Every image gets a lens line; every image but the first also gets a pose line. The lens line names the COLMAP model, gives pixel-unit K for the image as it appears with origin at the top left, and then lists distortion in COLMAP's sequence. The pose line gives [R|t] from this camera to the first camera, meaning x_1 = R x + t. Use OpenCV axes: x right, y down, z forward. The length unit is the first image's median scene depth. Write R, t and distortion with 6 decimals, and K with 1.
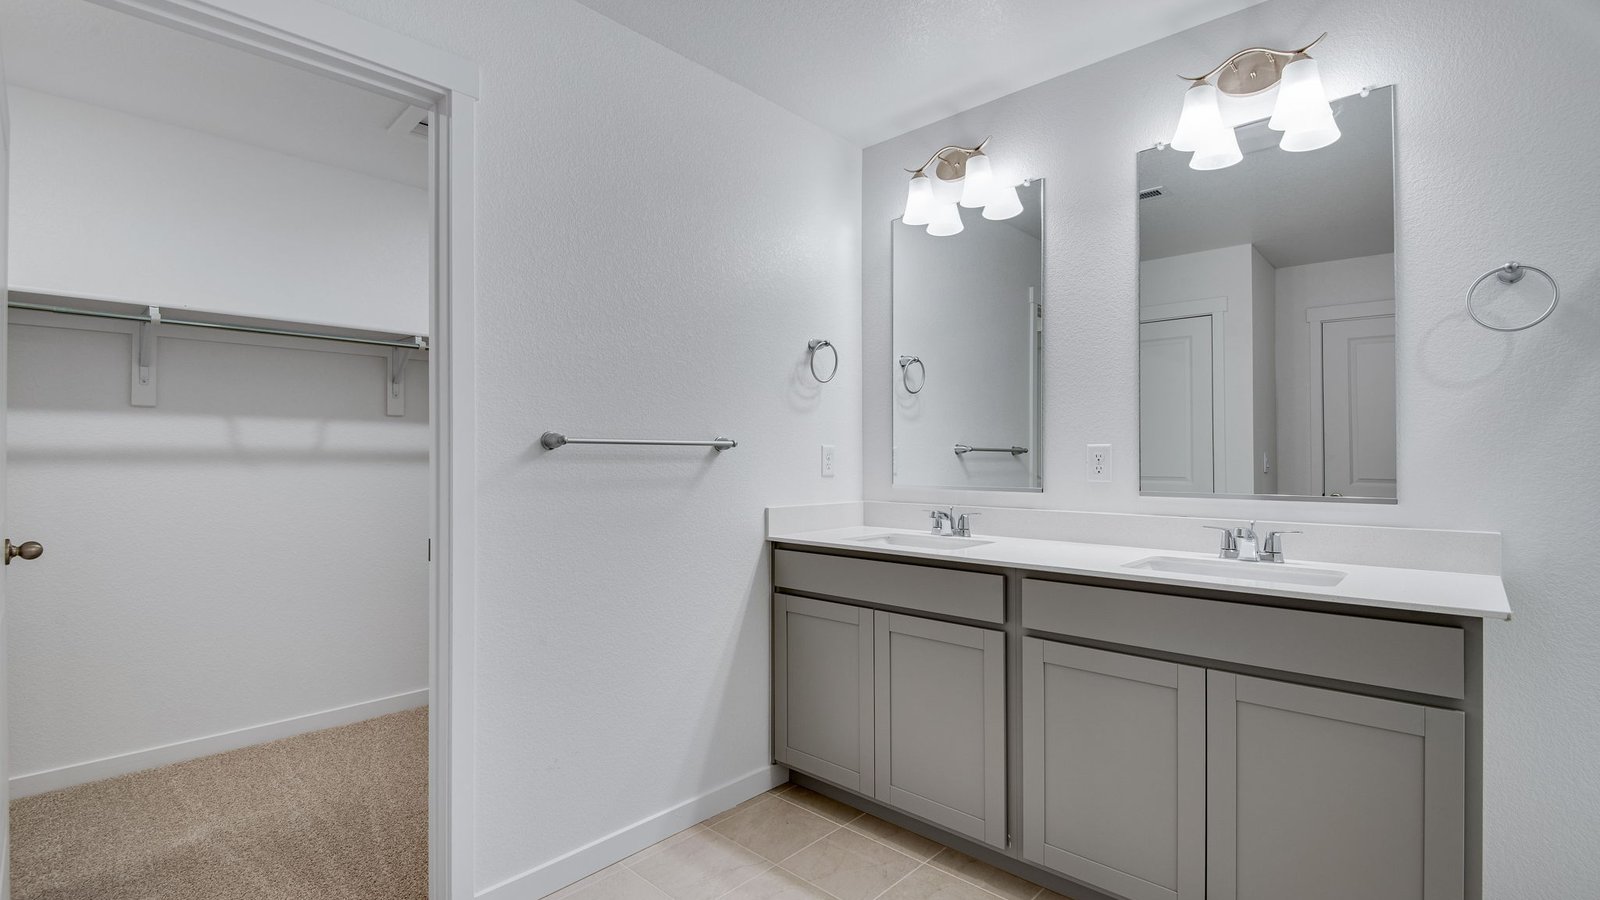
lens RADIAL K [[706.4, 0, 794.1], [0, 706.4, 446.6], [0, 0, 1]] dist [-0.003700, -0.000531]
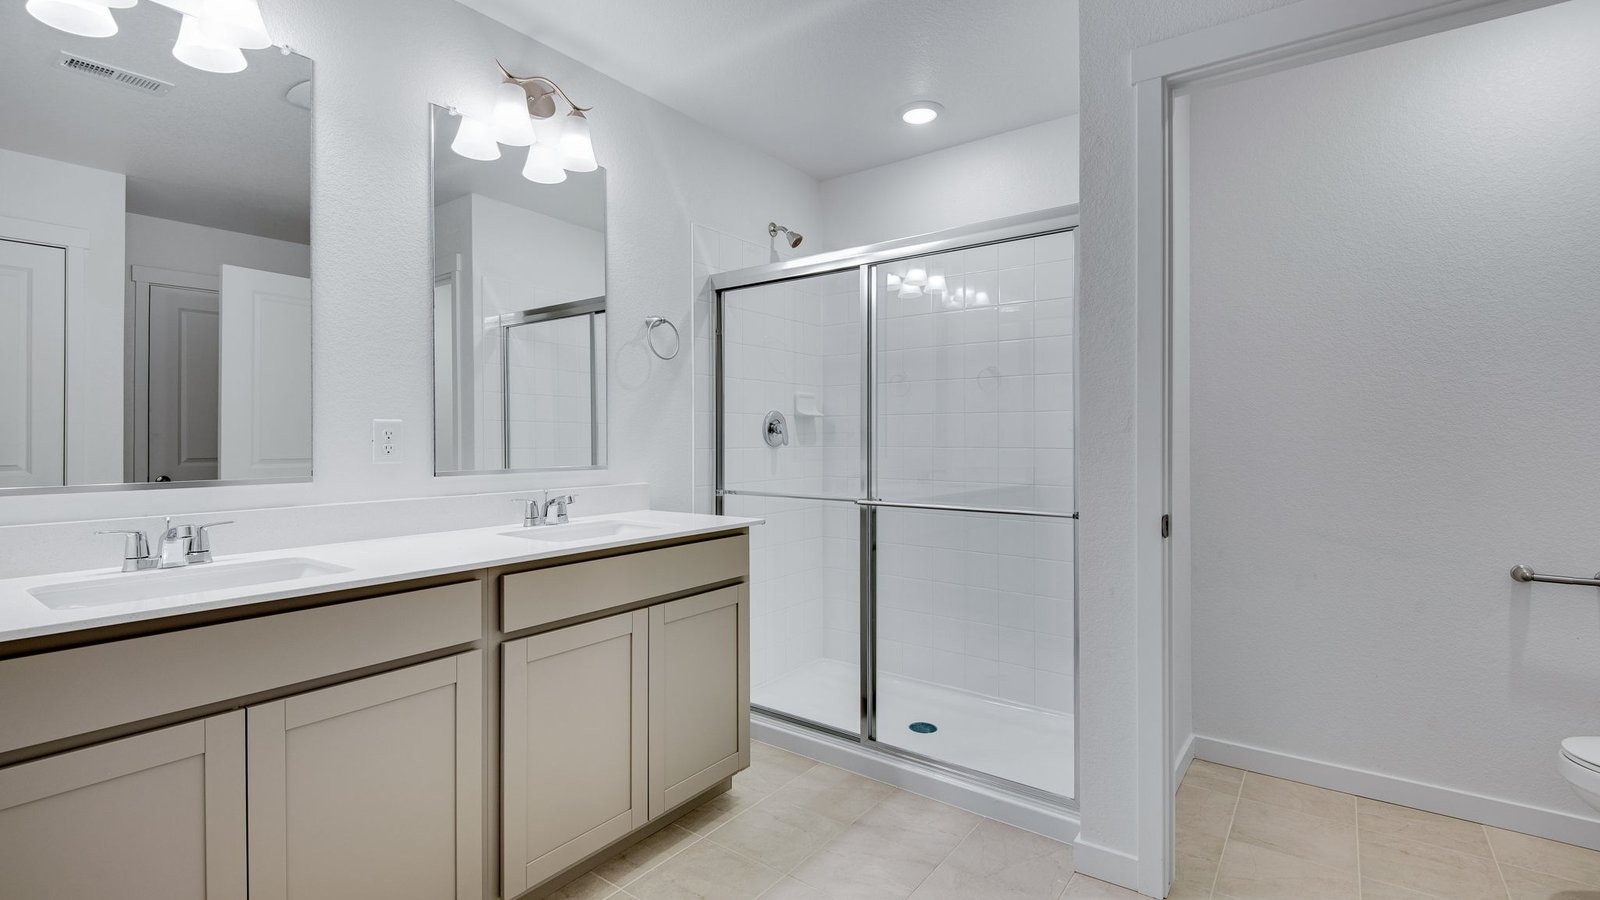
lens RADIAL K [[706.4, 0, 798.6], [0, 706.4, 441.3], [0, 0, 1]] dist [-0.003700, -0.000531]
pose [[-0.145835, -0.003238, 0.989304, -0.432802], [-0.014555, 0.999893, 0.001127, 0.012975], [-0.989202, -0.014235, -0.145866, 0.584092]]
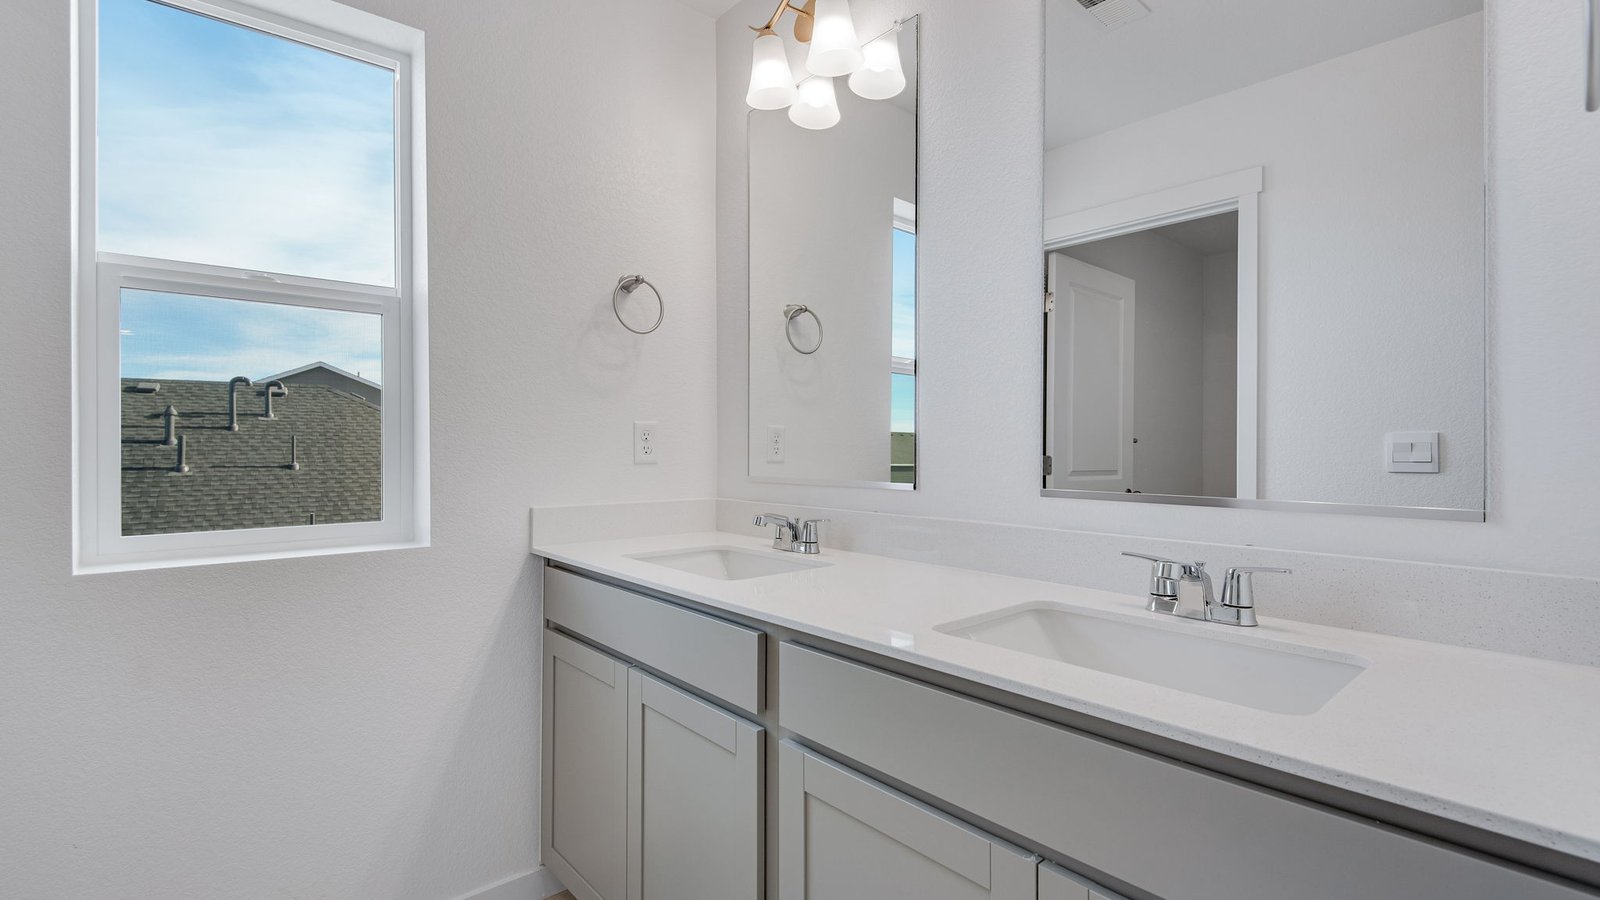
lens RADIAL K [[706.4, 0, 798.3], [0, 706.4, 450.8], [0, 0, 1]] dist [-0.003700, -0.000531]
pose [[0.995246, -0.000535, -0.097397, 0.294572], [0.003165, 0.999635, 0.026848, 0.010184], [0.097347, -0.027029, 0.994883, 0.319068]]
